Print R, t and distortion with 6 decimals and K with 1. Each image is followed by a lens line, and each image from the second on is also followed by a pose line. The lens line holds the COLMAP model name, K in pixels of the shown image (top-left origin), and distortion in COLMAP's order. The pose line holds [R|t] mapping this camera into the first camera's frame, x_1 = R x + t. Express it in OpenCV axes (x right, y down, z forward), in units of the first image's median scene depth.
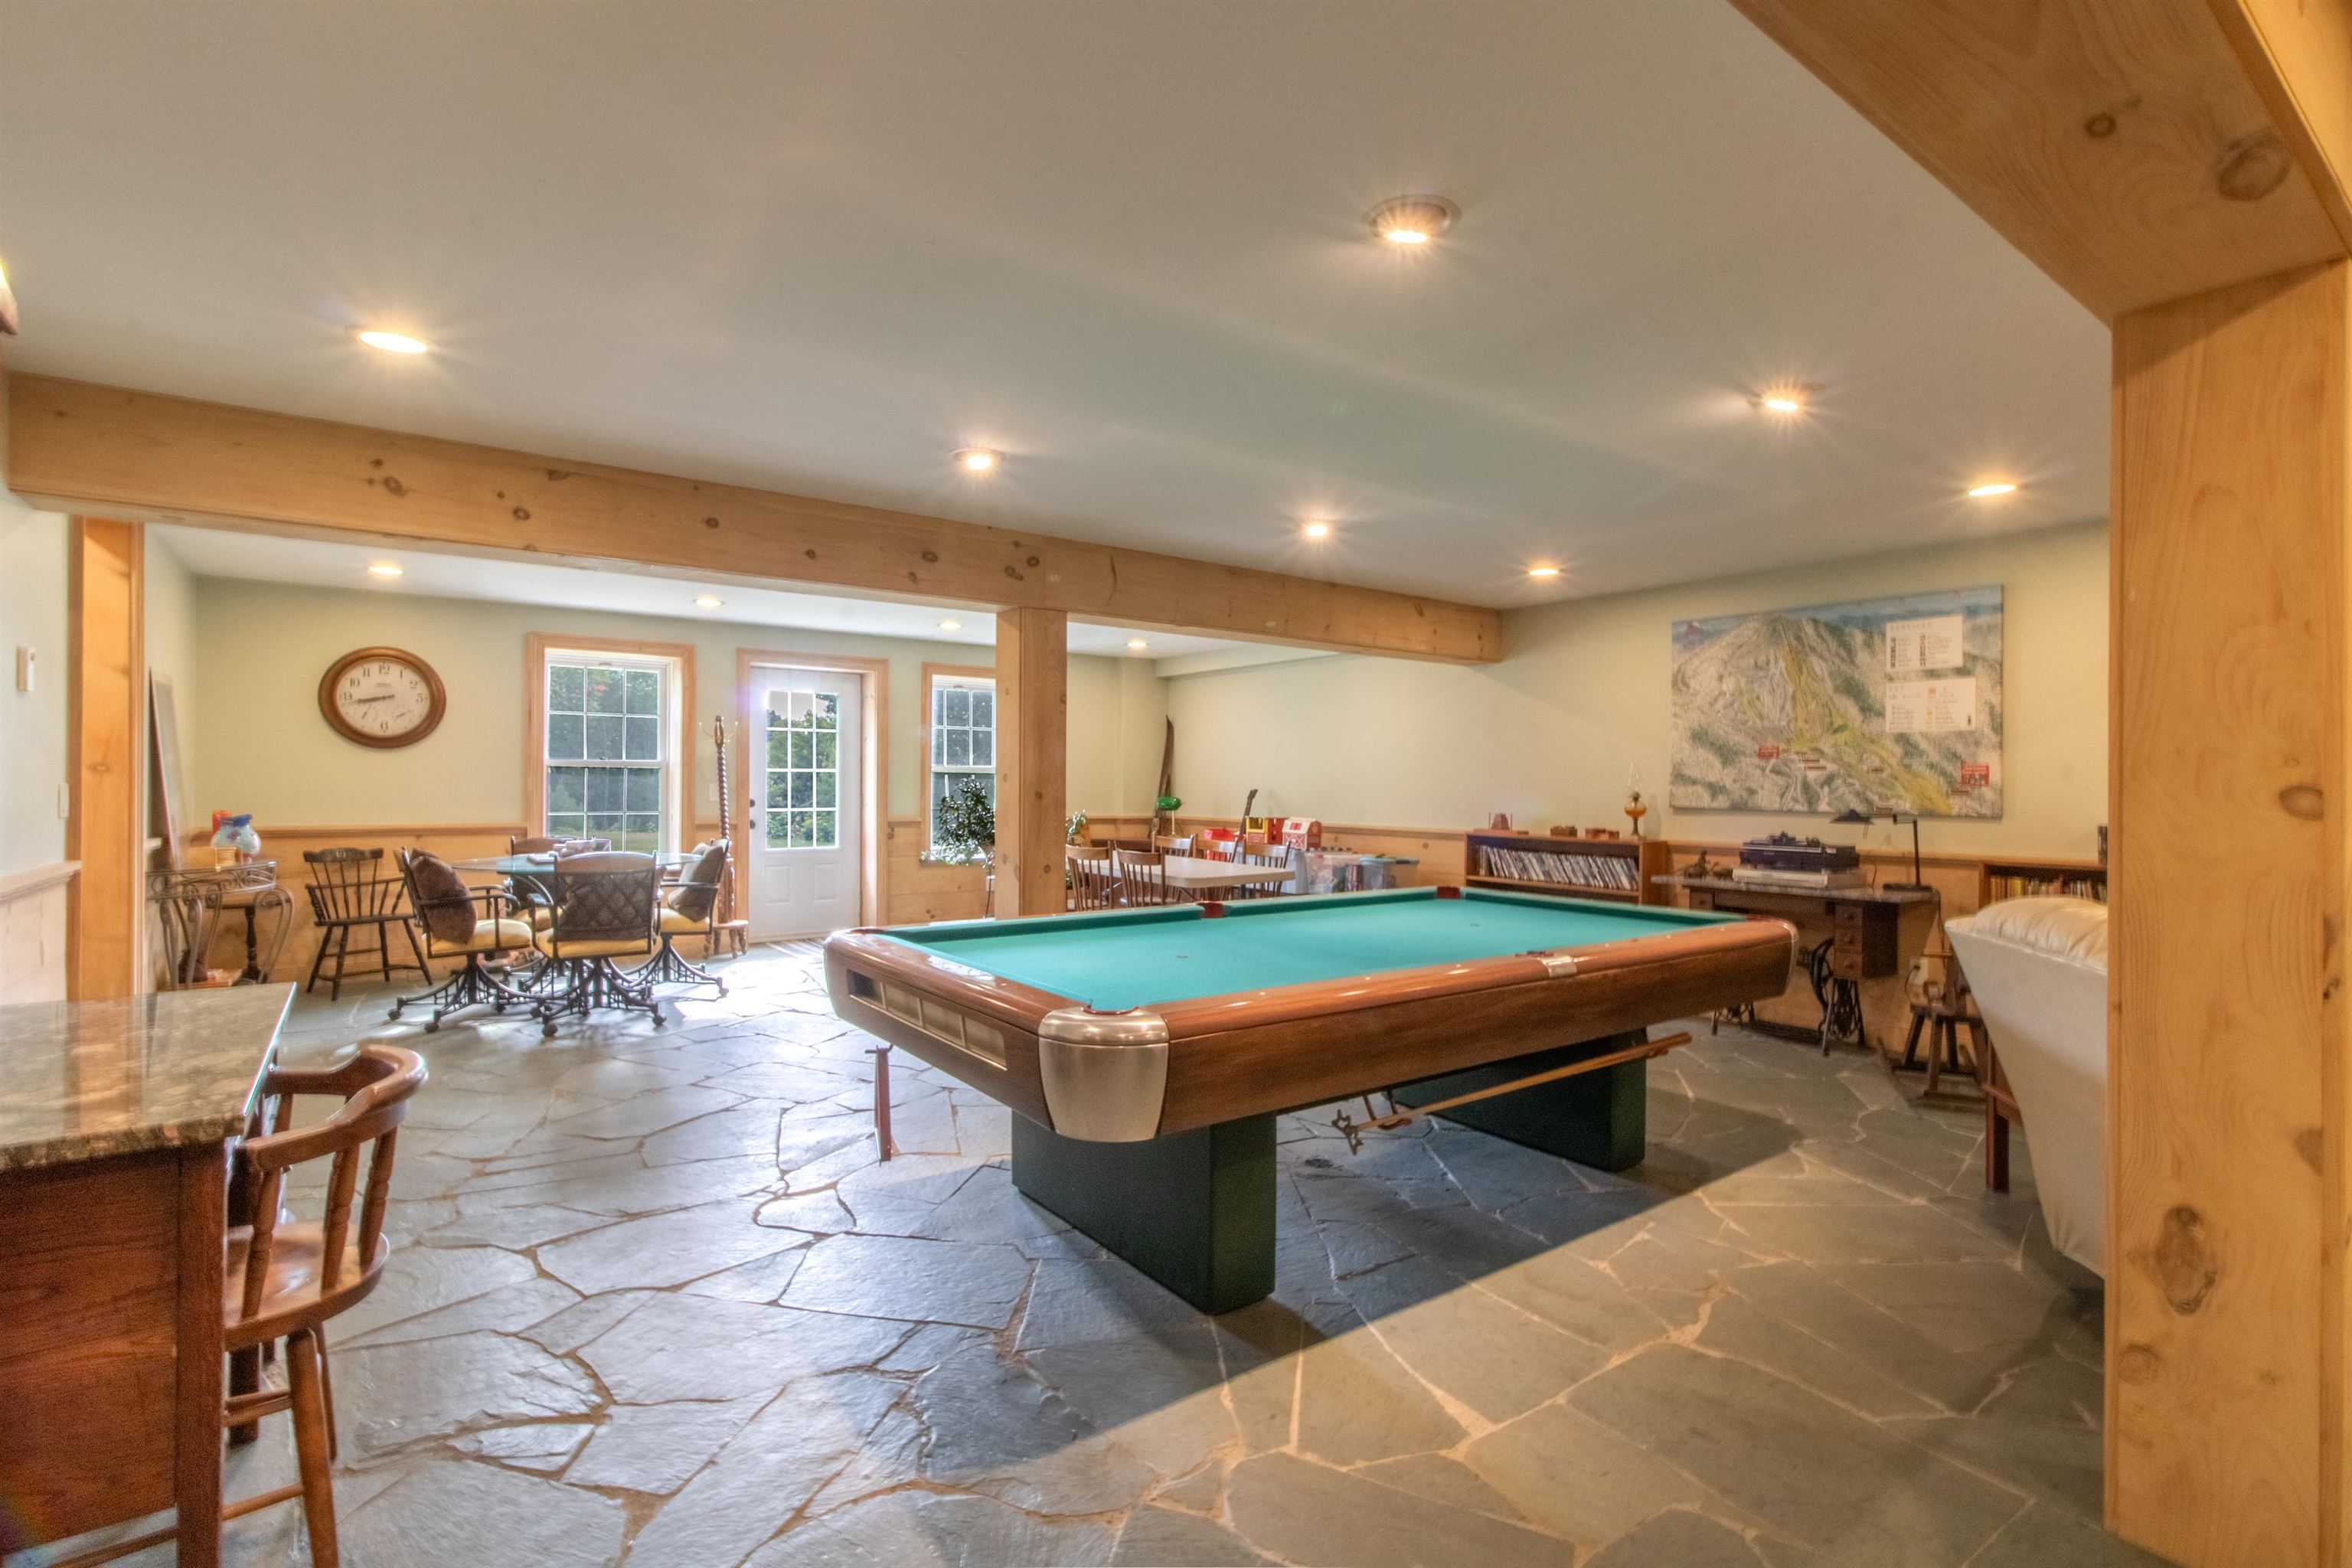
lens RADIAL K [[1083.5, 0, 1186.1], [0, 1083.5, 787.6], [0, 0, 1]] dist [-0.003039, 0.001158]
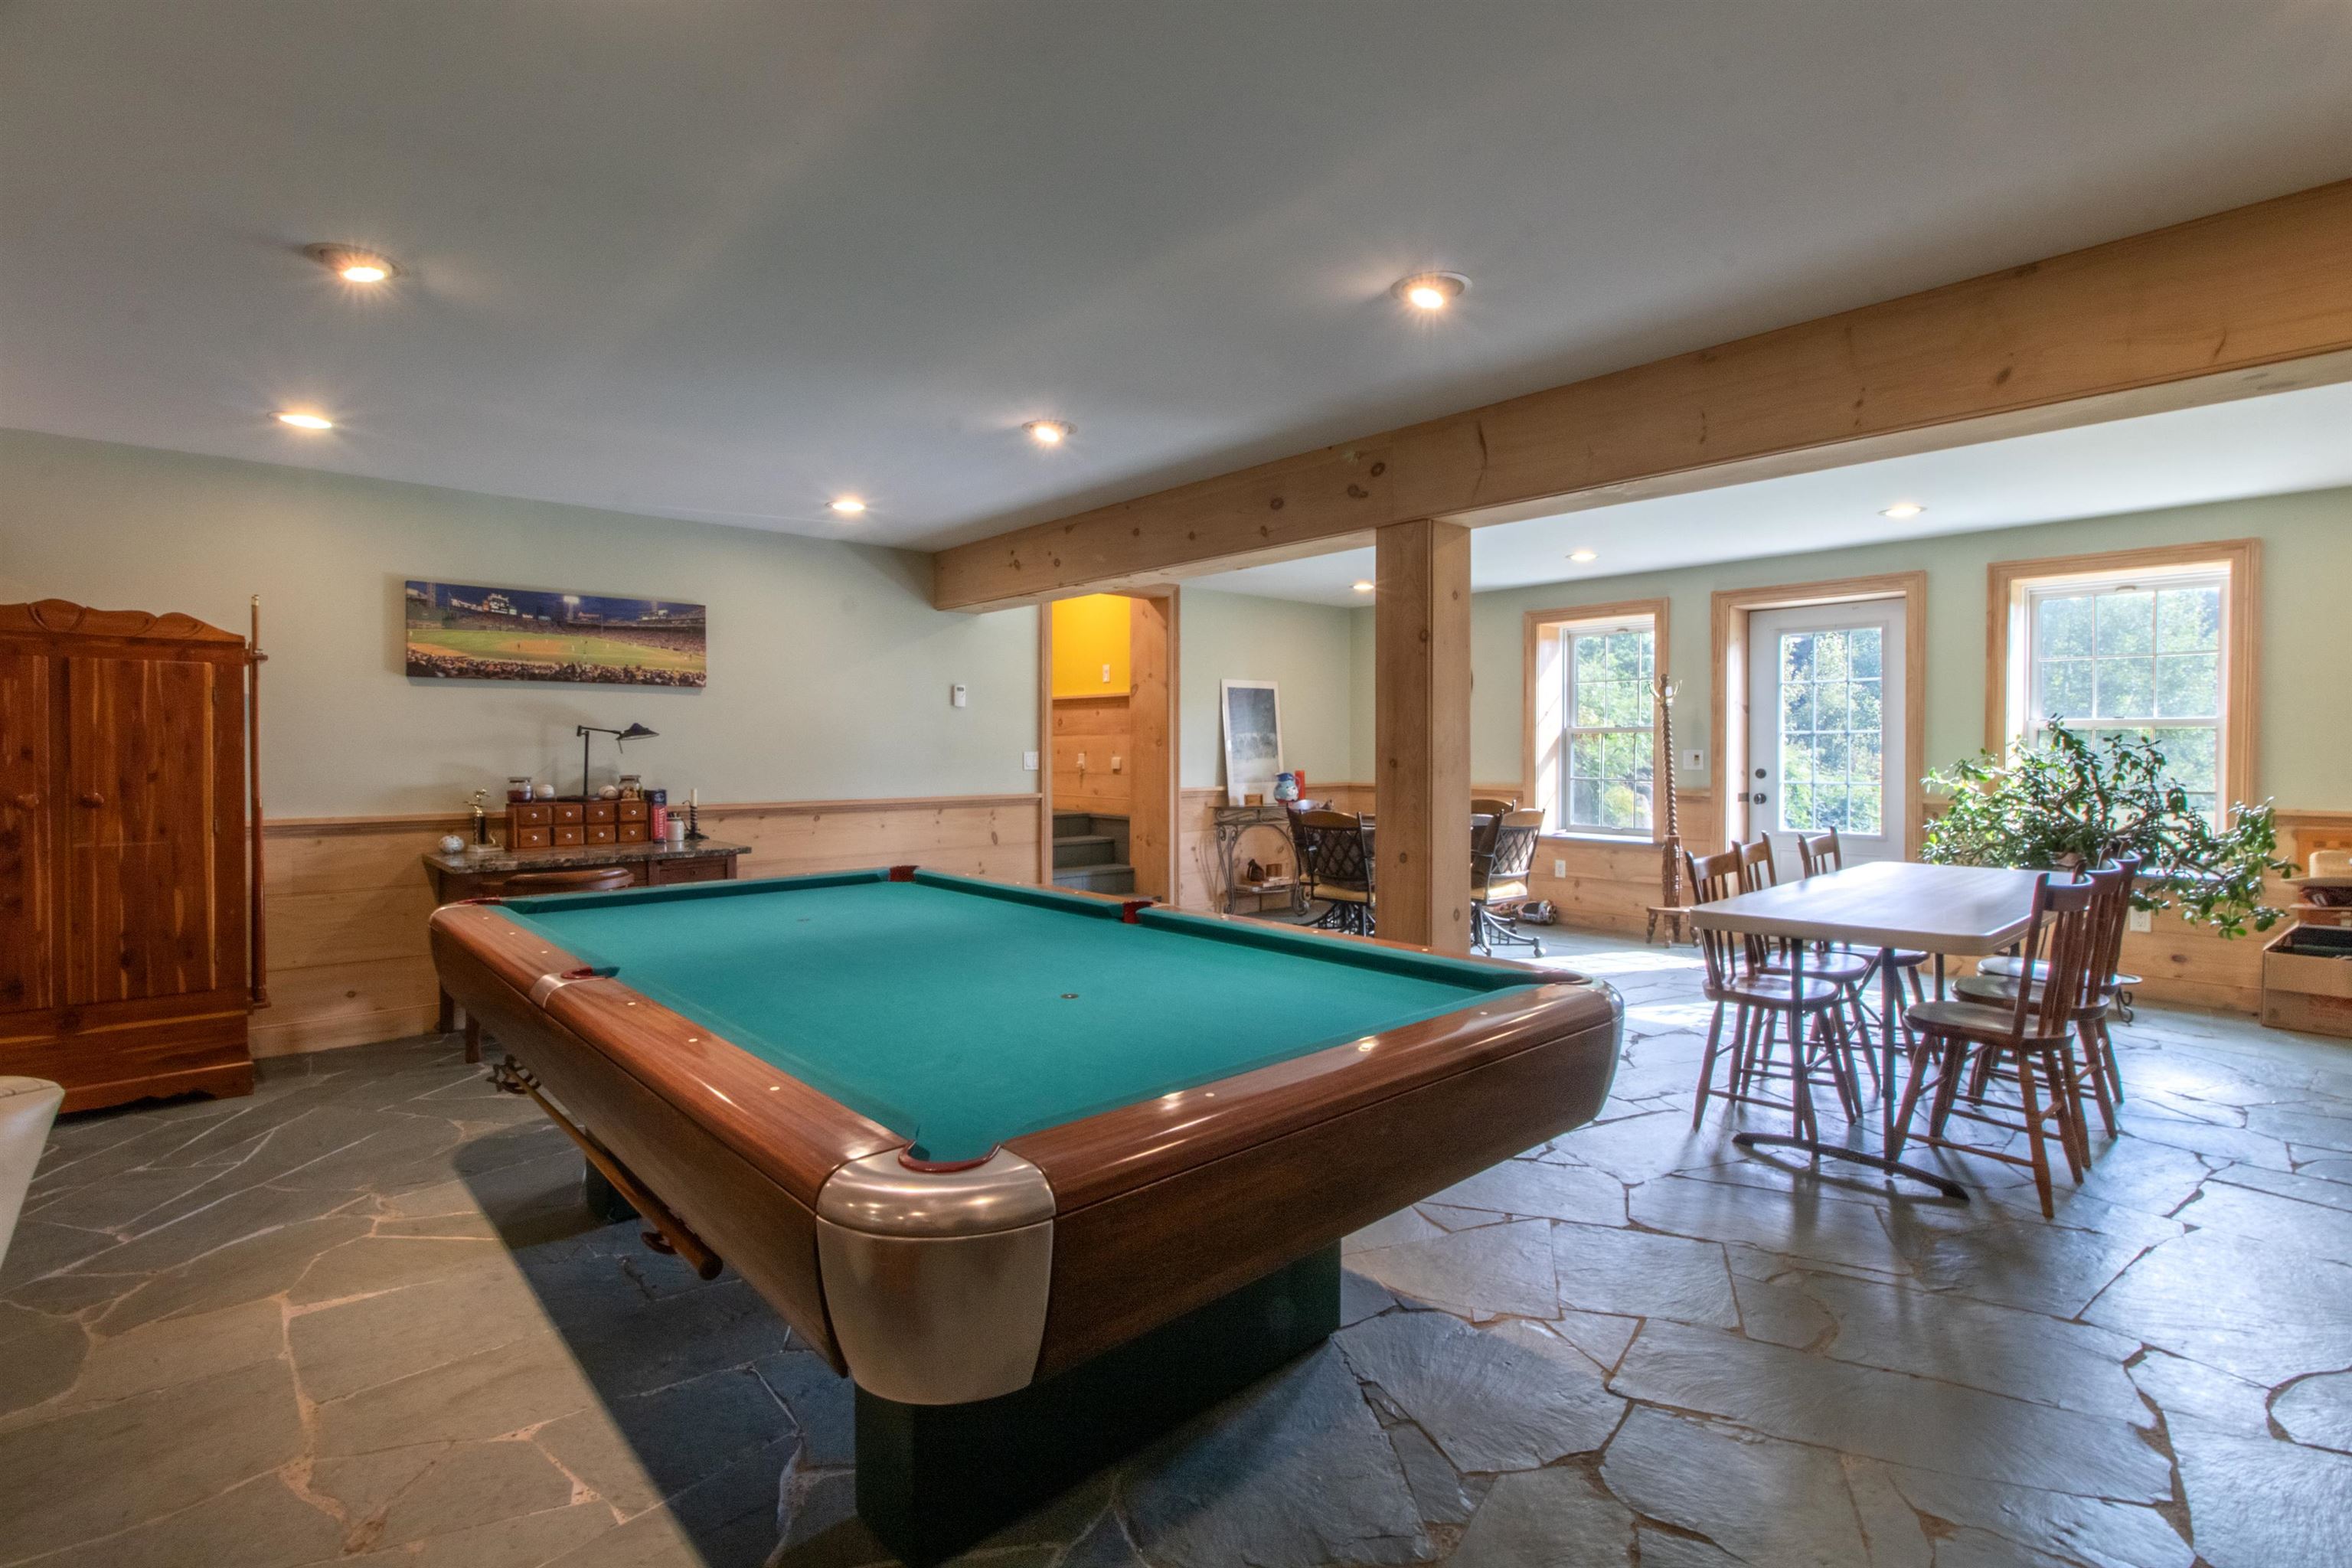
lens RADIAL K [[1083.5, 0, 1178.5], [0, 1083.5, 769.7], [0, 0, 1]] dist [-0.003039, 0.001158]
pose [[0.104527, 0.014720, -0.994413, 0.488824], [-0.001458, 0.999892, 0.014648, 0.000473], [0.994521, -0.000081, 0.104537, 0.589944]]
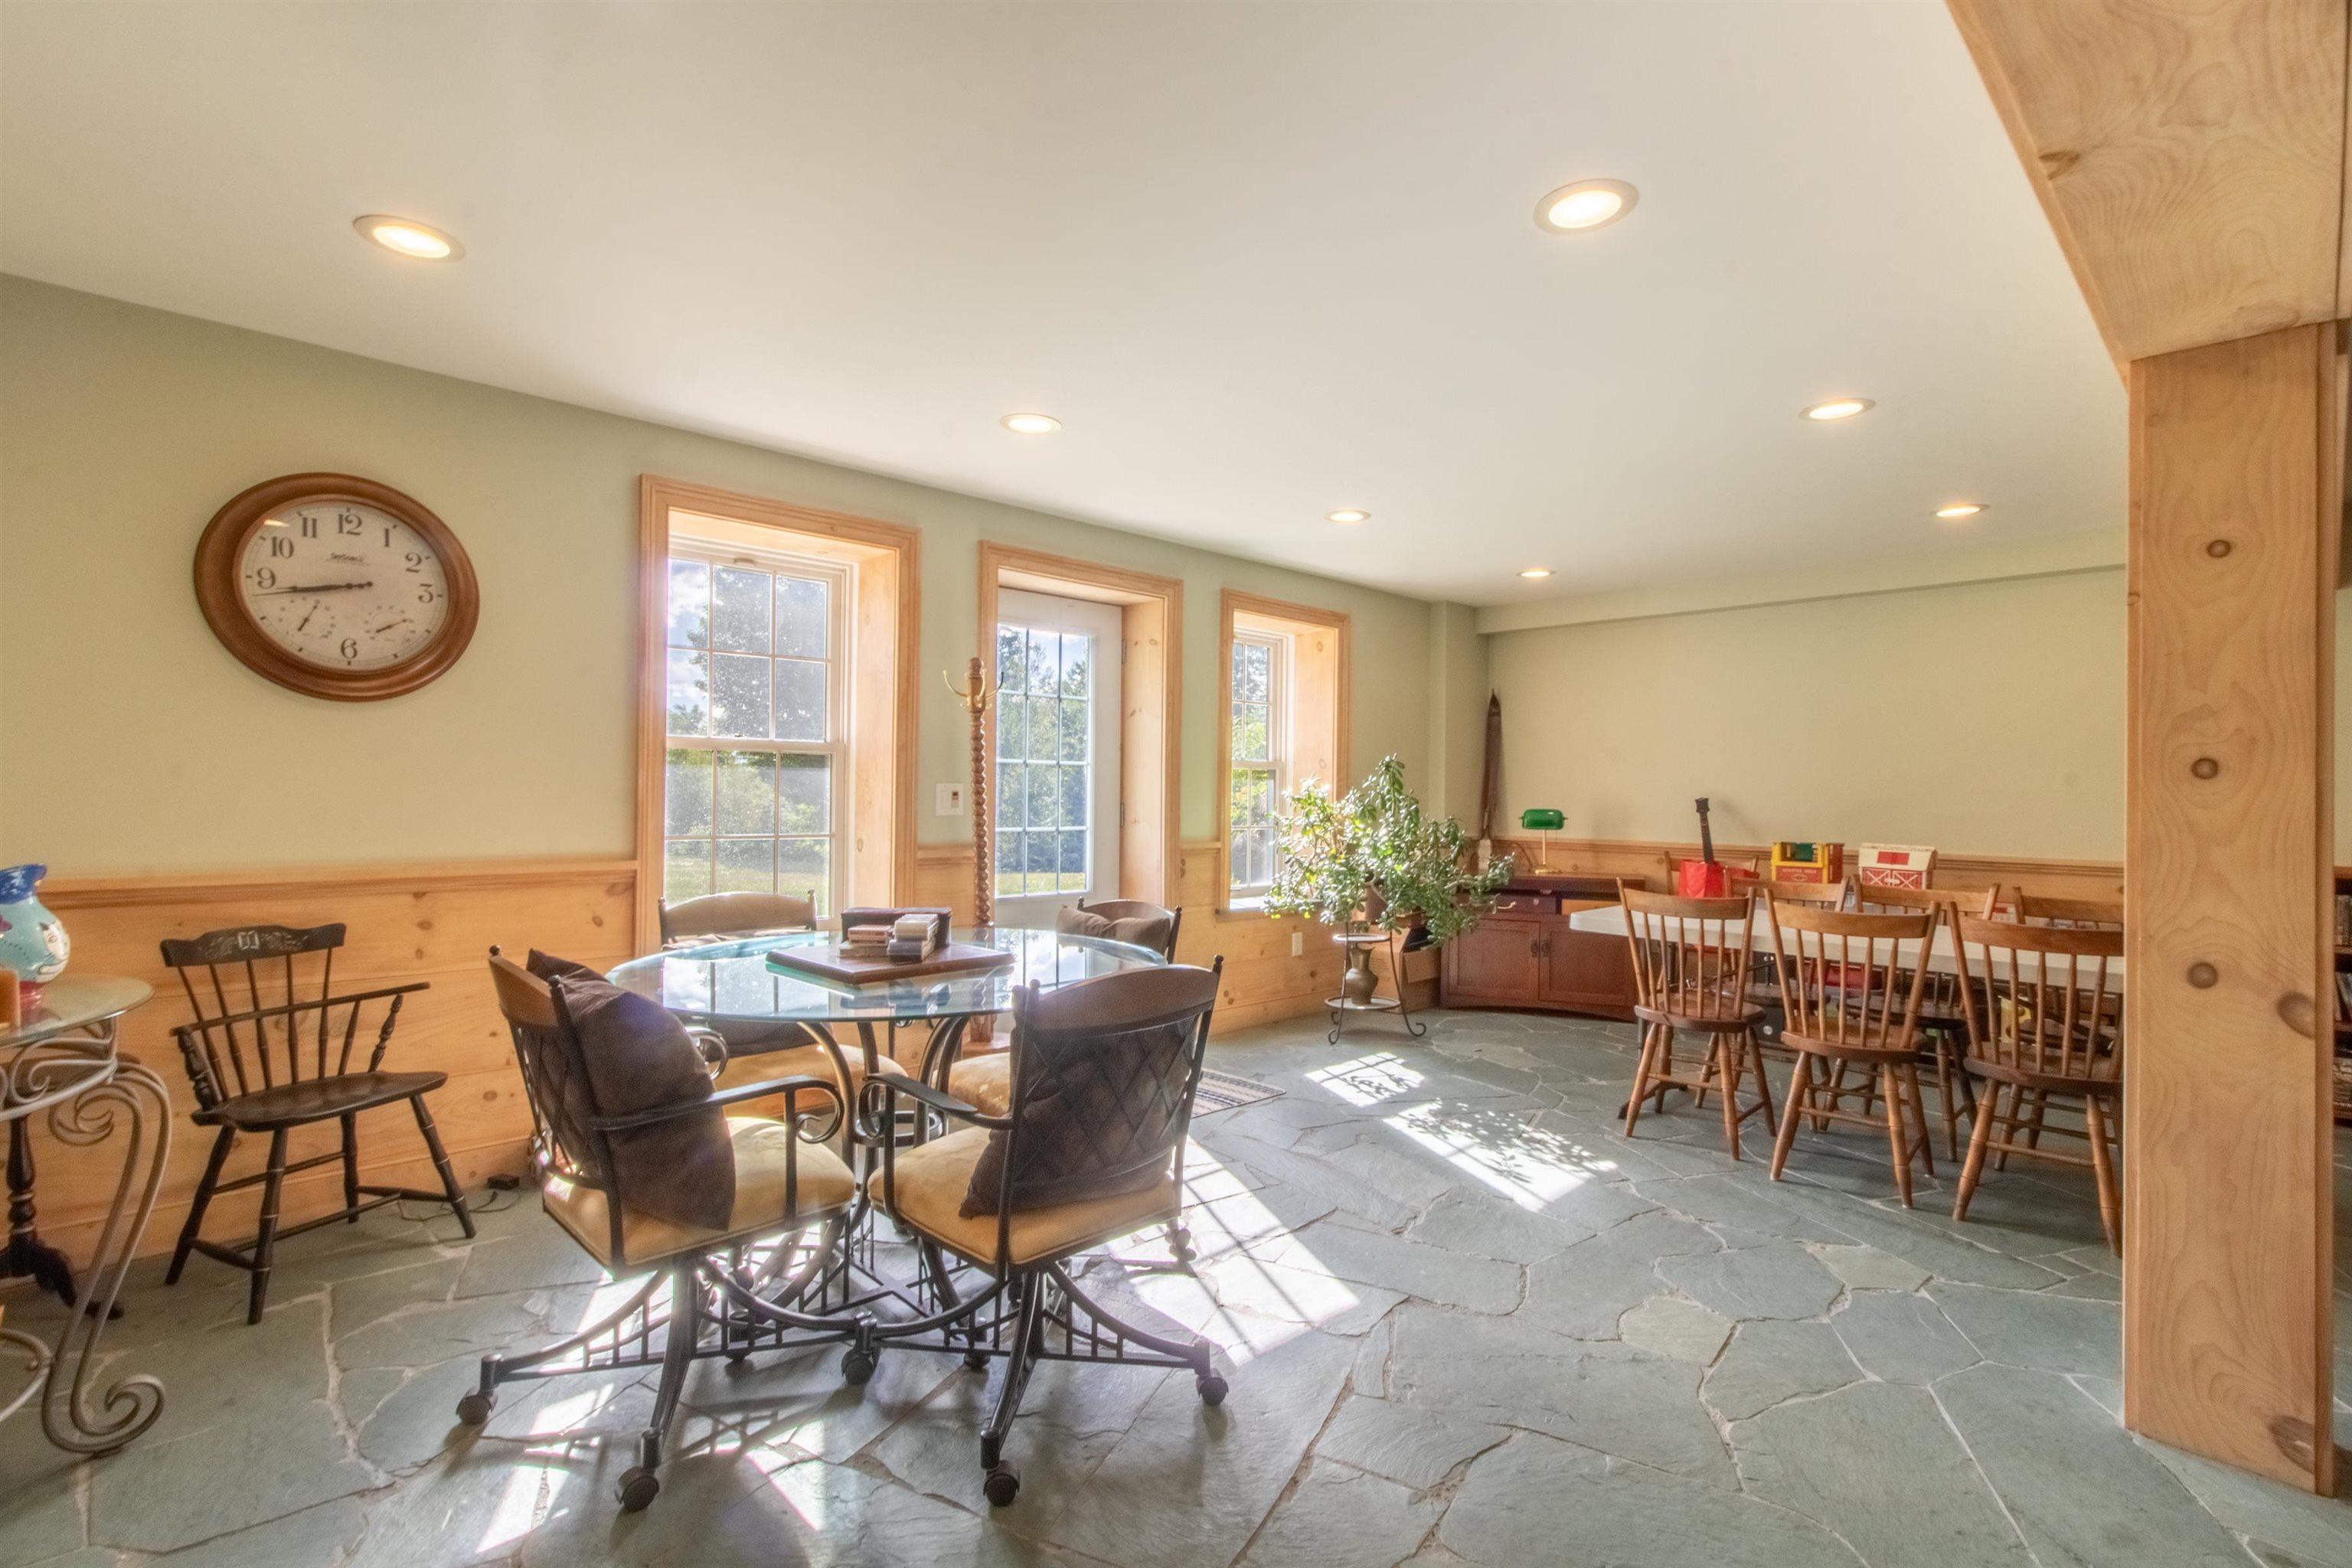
lens RADIAL K [[1083.5, 0, 1178.0], [0, 1083.5, 784.5], [0, 0, 1]] dist [-0.003039, 0.001158]
pose [[0.990793, 0.008057, 0.135149, -0.473313], [-0.007411, 0.999959, -0.005287, -0.000635], [-0.135186, 0.004236, 0.990811, 0.522991]]
